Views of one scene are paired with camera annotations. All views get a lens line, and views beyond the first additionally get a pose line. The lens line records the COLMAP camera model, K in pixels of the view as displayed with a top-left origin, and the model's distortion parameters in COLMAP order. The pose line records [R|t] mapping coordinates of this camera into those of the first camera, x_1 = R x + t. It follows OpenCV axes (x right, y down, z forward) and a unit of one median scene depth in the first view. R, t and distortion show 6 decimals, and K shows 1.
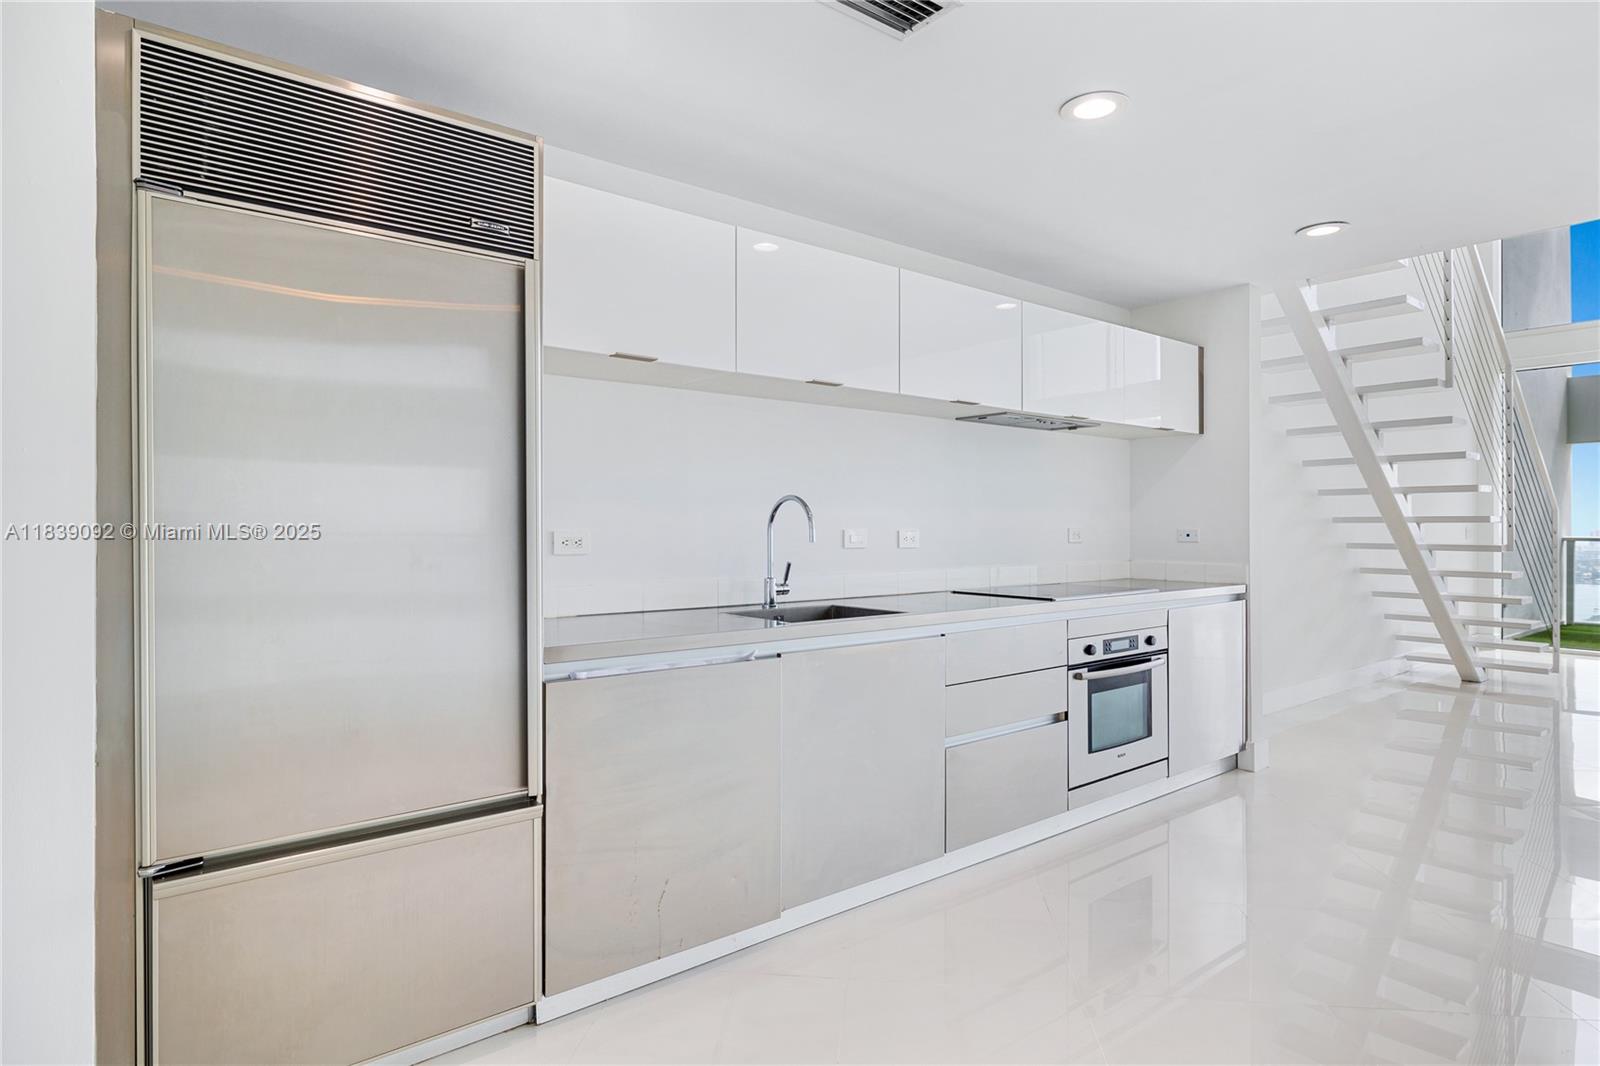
lens RADIAL K [[877.9, 0, 802.9], [0, 877.9, 521.5], [0, 0, 1]] dist [-0.001299, 0.000453]
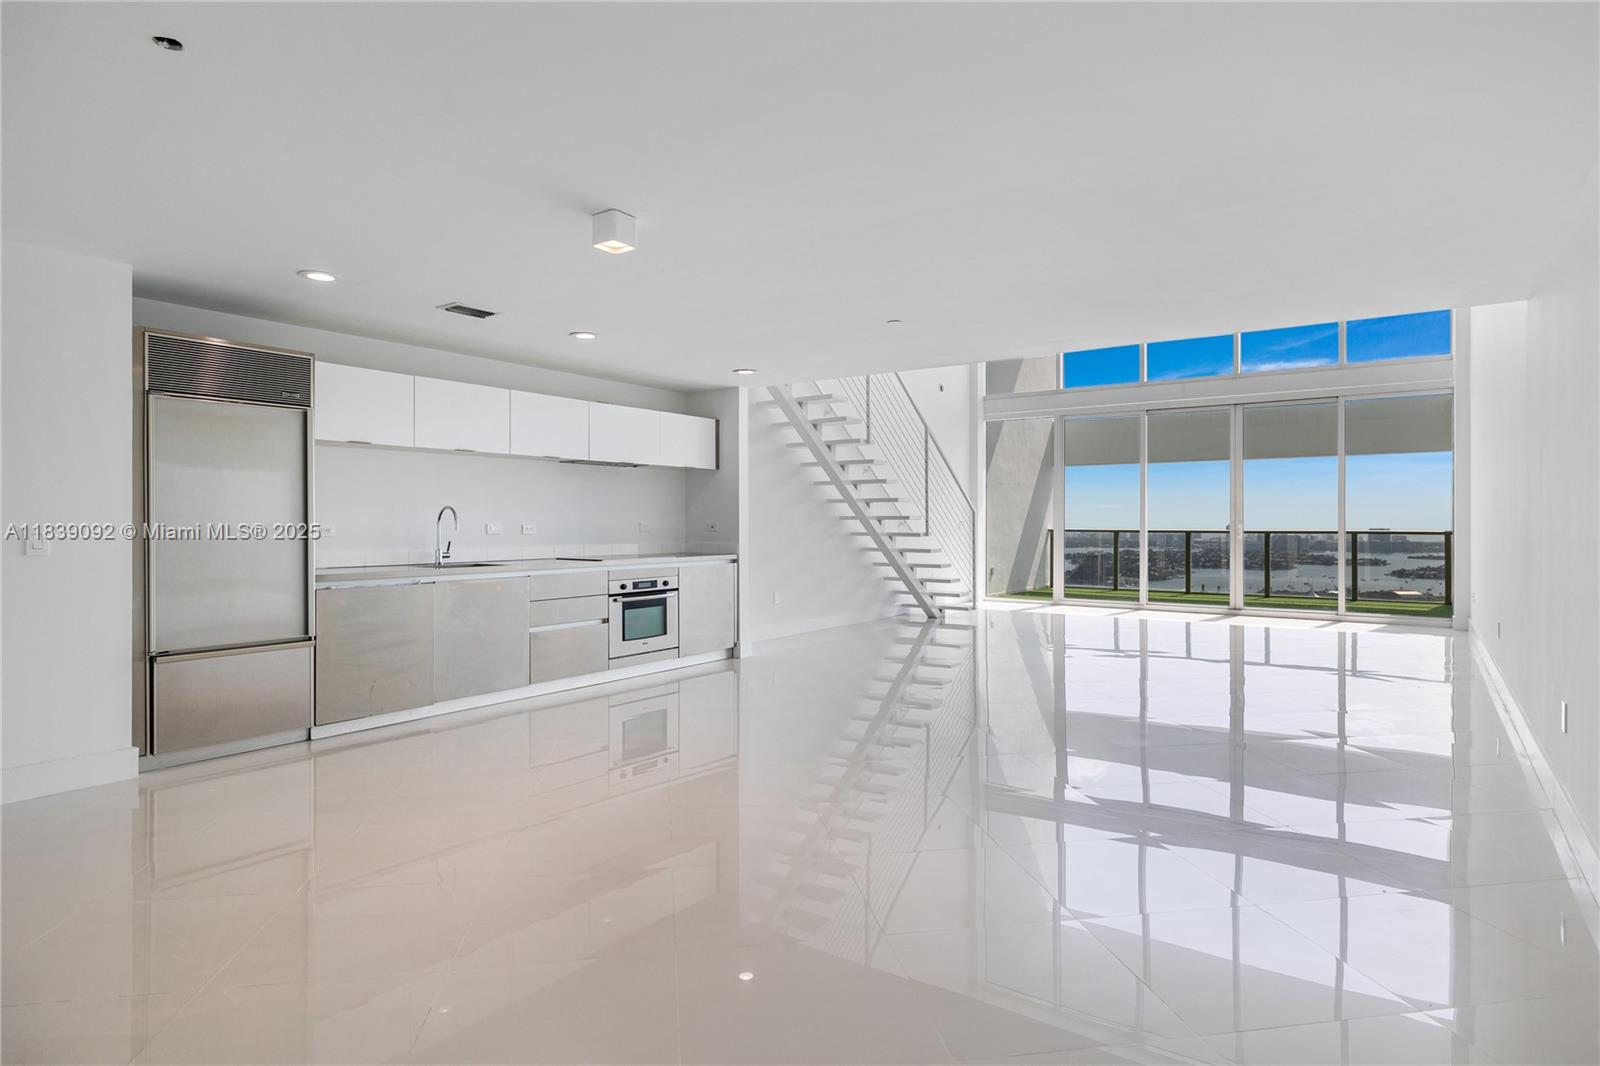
lens RADIAL K [[870.8, 0, 804.1], [0, 870.8, 522.7], [0, 0, 1]] dist [0.002683, 0.000588]
pose [[0.962627, -0.000999, 0.270829, 0.177196], [-0.000692, 0.999981, 0.006147, -0.004583], [-0.270830, -0.006104, 0.962608, -0.858767]]
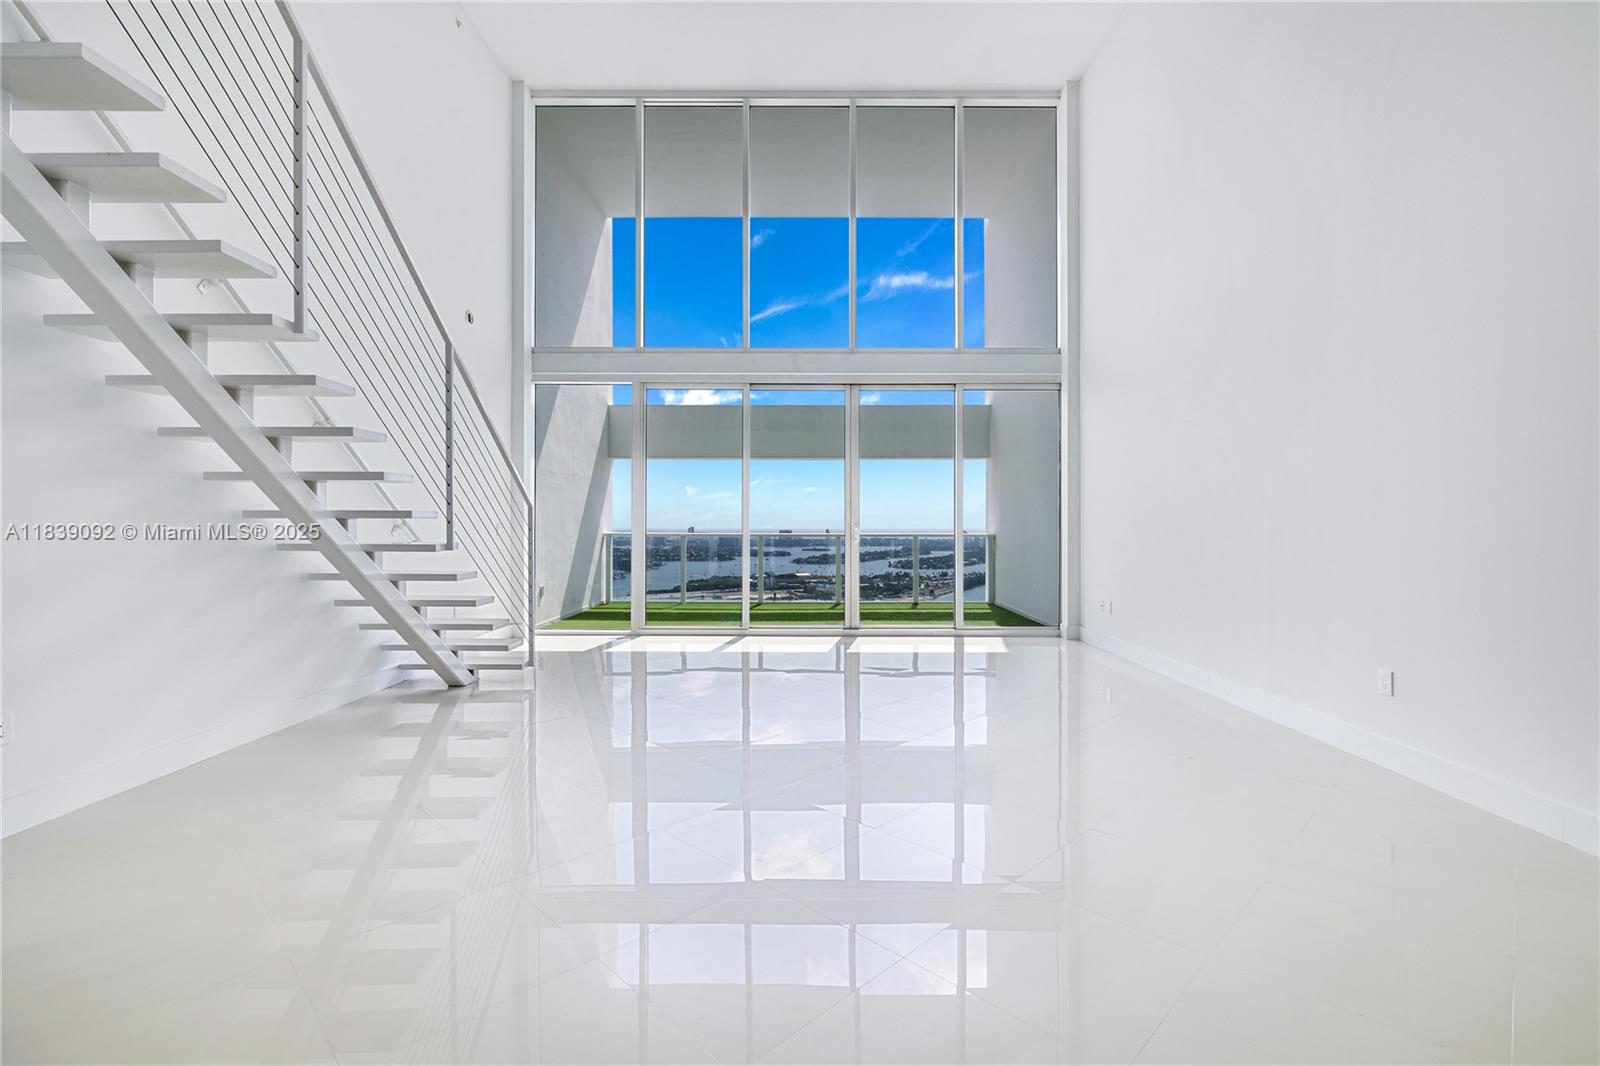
lens RADIAL K [[721.6, 0, 802.1], [0, 721.6, 524.2], [0, 0, 1]] dist [0.002326, 0.000488]
pose [[0.633616, 0.000784, 0.773647, 0.700039], [-0.004005, 0.999989, 0.002266, 0.005748], [-0.773637, -0.004535, 0.633613, 0.379606]]
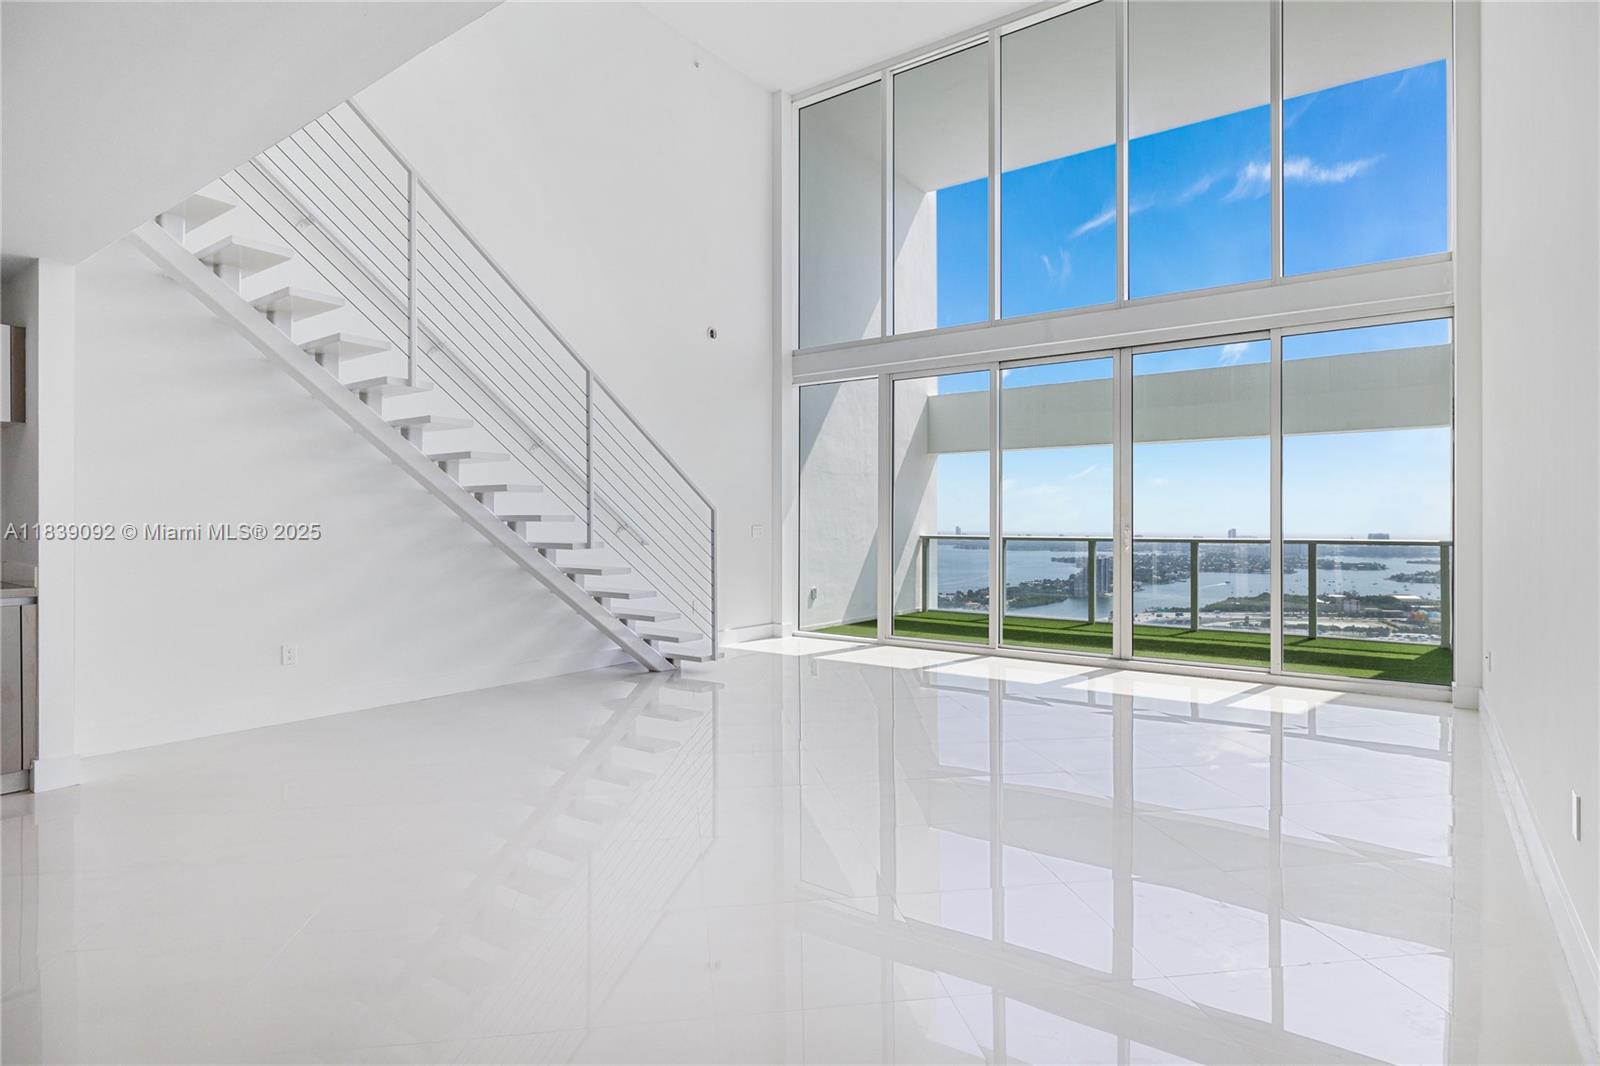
lens RADIAL K [[838.8, 0, 807.5], [0, 838.8, 534.0], [0, 0, 1]] dist [-0.003607, -0.000301]
pose [[0.966872, -0.002251, 0.255251, 1.212613], [-0.001338, 0.999903, 0.013883, 0.002694], [-0.255258, -0.013765, 0.966775, -0.055588]]
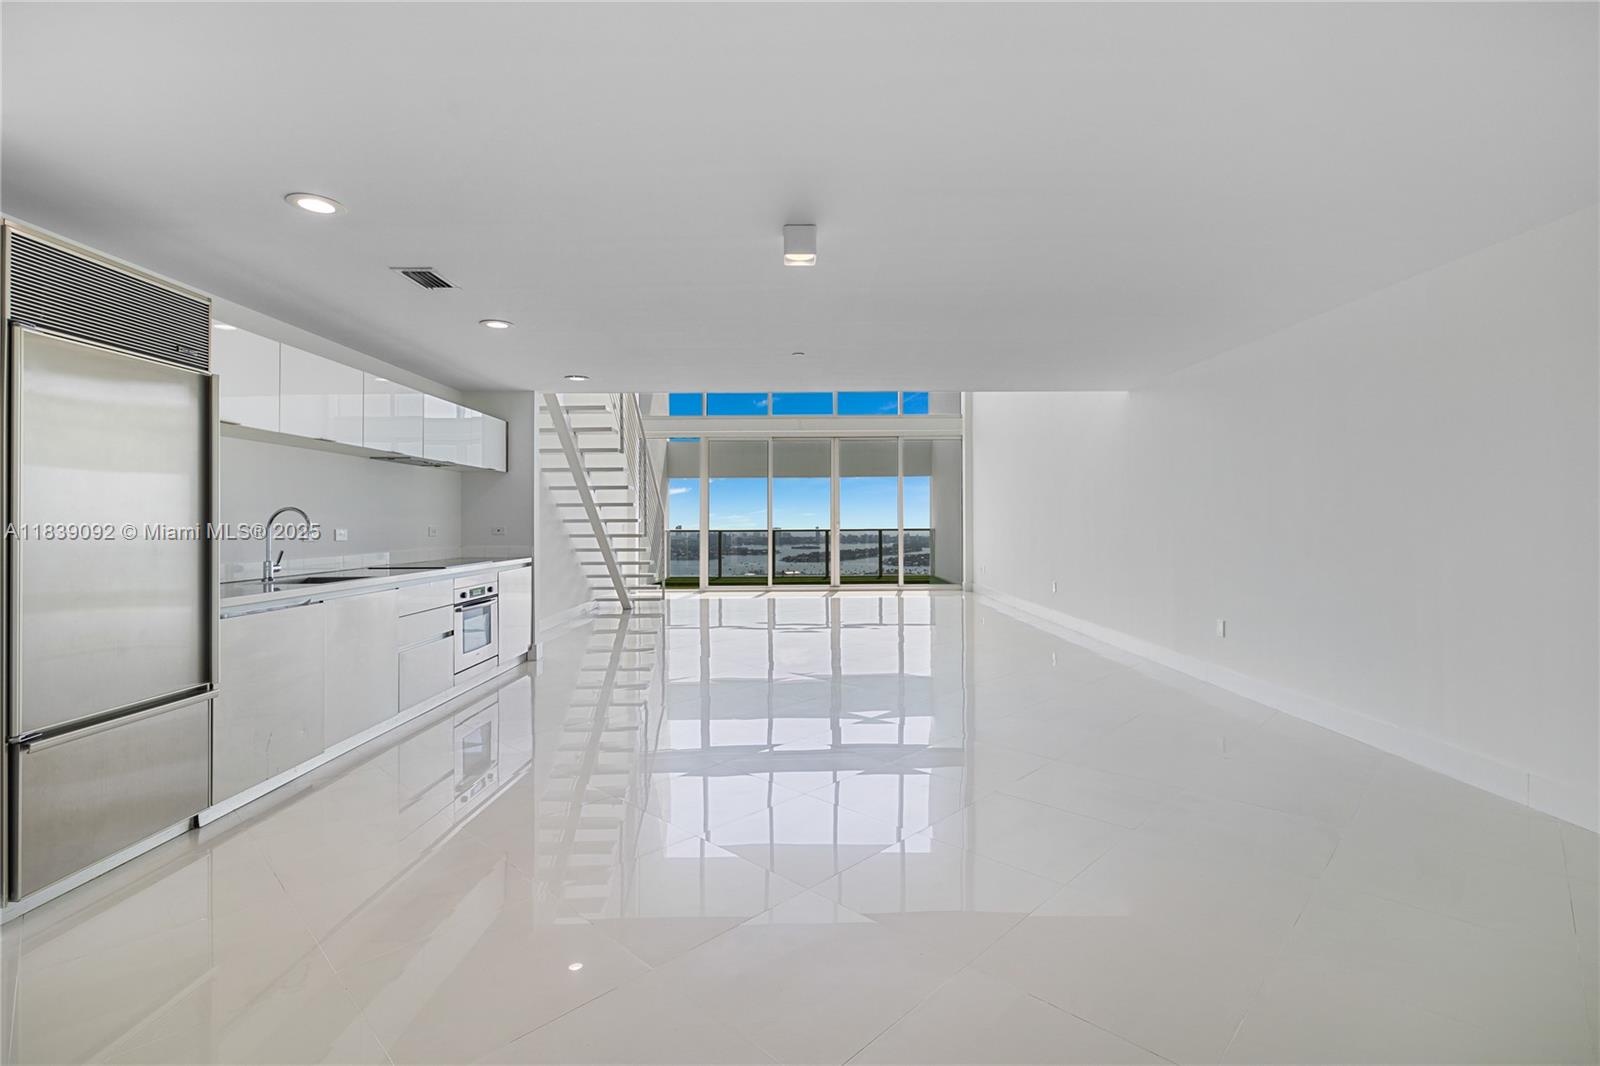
lens RADIAL K [[739.2, 0, 806.6], [0, 739.2, 510.2], [0, 0, 1]] dist [0.000338, 0.000091]
pose [[0.617043, 0.008356, 0.786885, -0.389867], [0.003335, 0.999907, -0.013234, -0.003166], [-0.786922, 0.010790, 0.616958, -0.432634]]
